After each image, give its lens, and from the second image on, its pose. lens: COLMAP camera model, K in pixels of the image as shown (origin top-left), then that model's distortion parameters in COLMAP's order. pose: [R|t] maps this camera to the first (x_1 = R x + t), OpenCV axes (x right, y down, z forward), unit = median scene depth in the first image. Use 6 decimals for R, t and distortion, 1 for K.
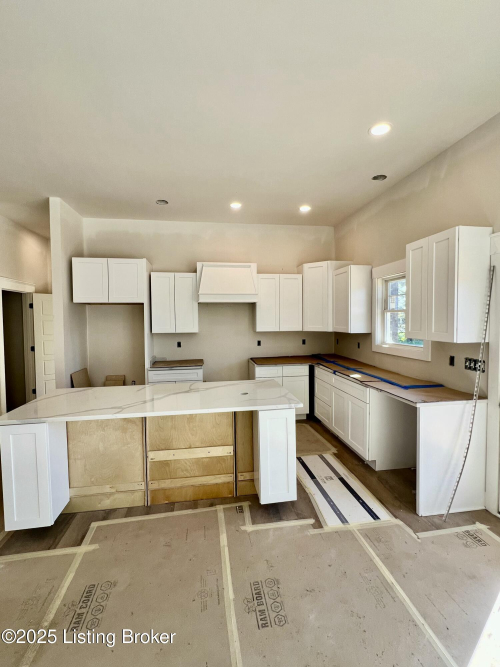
lens RADIAL K [[308.7, 0, 250.6], [0, 308.7, 331.2], [0, 0, 1]] dist [-0.001277, 0.000329]
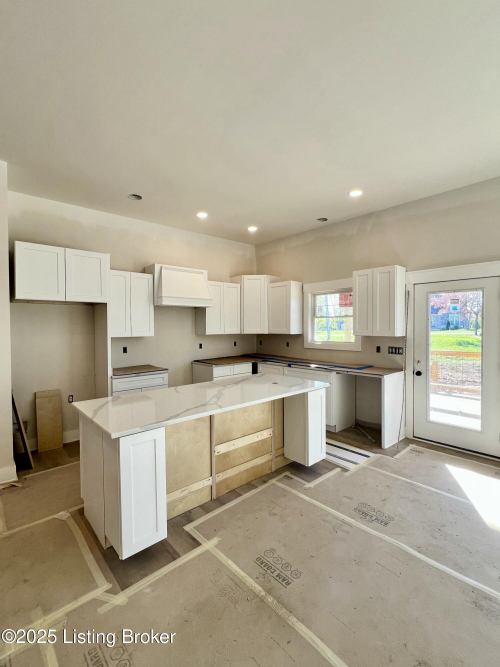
lens RADIAL K [[308.7, 0, 250.6], [0, 308.7, 331.2], [0, 0, 1]] dist [-0.001277, 0.000329]
pose [[0.839444, -0.005745, 0.543416, -0.711376], [0.020210, 0.999582, -0.020653, 0.023636], [-0.543070, 0.028319, 0.839210, 0.044701]]
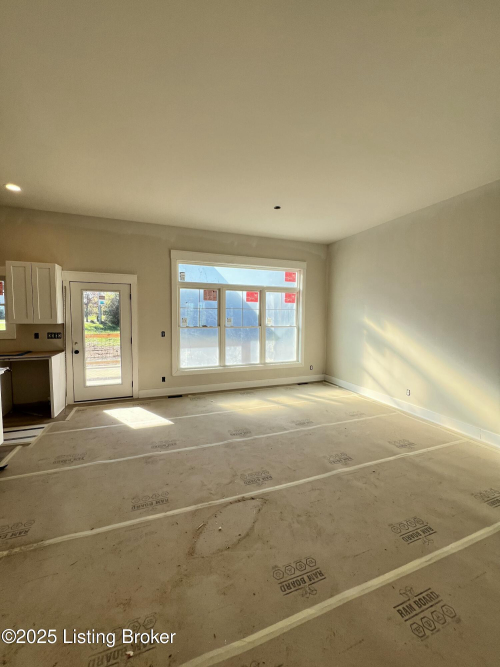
lens RADIAL K [[265.6, 0, 250.8], [0, 265.6, 331.9], [0, 0, 1]] dist [-0.001670, 0.000156]
pose [[-0.201531, -0.055222, 0.977924, -1.017689], [0.034707, 0.997380, 0.063473, 0.021275], [-0.978867, 0.046732, -0.199087, 0.118443]]
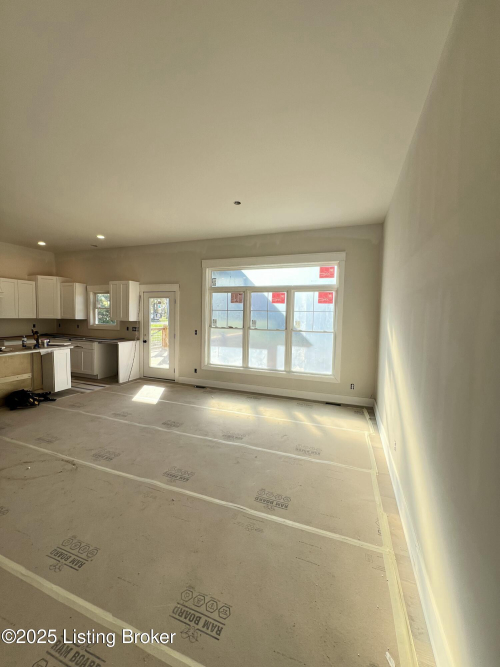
lens RADIAL K [[265.6, 0, 250.8], [0, 265.6, 331.9], [0, 0, 1]] dist [-0.001670, 0.000156]
pose [[0.494571, -0.030715, 0.868595, -0.781967], [0.010085, 0.999511, 0.029602, 0.064897], [-0.869079, -0.005881, 0.494638, -1.015028]]
